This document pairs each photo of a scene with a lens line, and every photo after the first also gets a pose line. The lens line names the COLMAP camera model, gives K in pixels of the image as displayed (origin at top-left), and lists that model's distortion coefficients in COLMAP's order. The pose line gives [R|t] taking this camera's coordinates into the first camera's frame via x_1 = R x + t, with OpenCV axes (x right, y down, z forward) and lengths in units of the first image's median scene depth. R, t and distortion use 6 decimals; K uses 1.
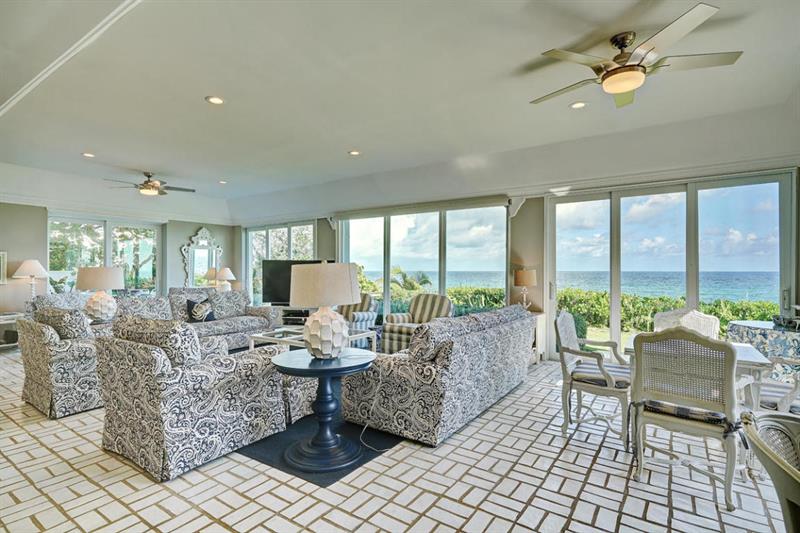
lens RADIAL K [[408.5, 0, 397.0], [0, 408.5, 269.7], [0, 0, 1]] dist [-0.000302, 0.000092]
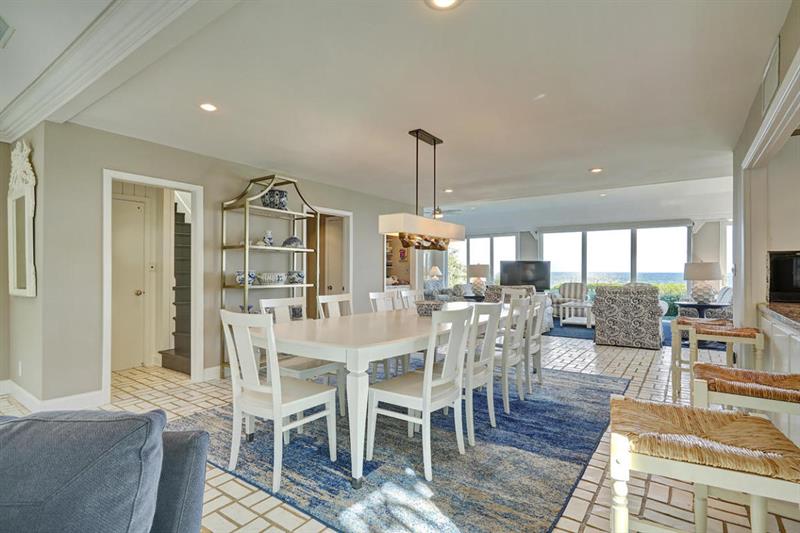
lens RADIAL K [[399.9, 0, 400.1], [0, 399.9, 271.2], [0, 0, 1]] dist [-0.002013, 0.000380]
pose [[0.999877, 0.000960, -0.015681, -0.839632], [-0.000929, 0.999998, 0.002008, 0.015195], [0.015683, -0.001993, 0.999875, -0.578690]]
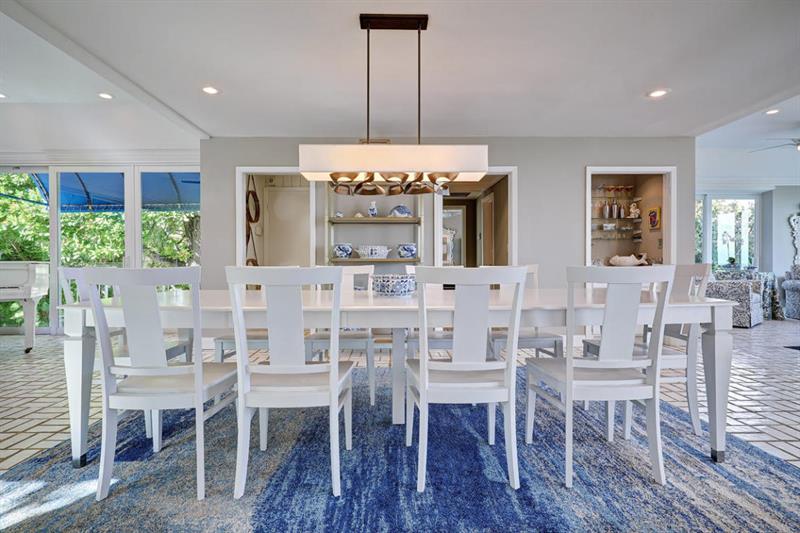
lens RADIAL K [[408.5, 0, 397.0], [0, 408.5, 269.7], [0, 0, 1]] dist [-0.000302, 0.000092]
pose [[0.577966, 0.009044, -0.816010, -0.478005], [0.005672, 0.999870, 0.015099, 0.051770], [0.816041, -0.013355, 0.577840, -0.203778]]
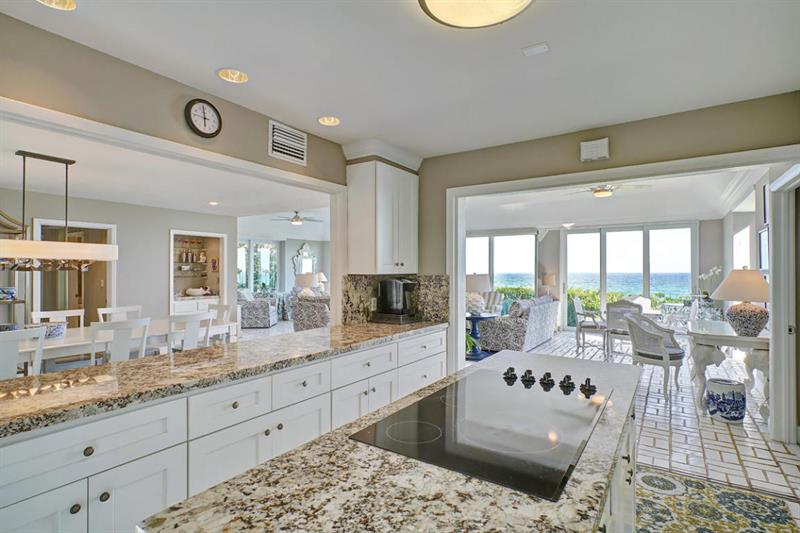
lens RADIAL K [[408.5, 0, 397.0], [0, 408.5, 269.7], [0, 0, 1]] dist [-0.000302, 0.000092]
pose [[0.999973, 0.000220, 0.007357, -0.286648], [-0.000198, 0.999996, -0.002951, -0.016147], [-0.007358, 0.002950, 0.999969, -0.593386]]
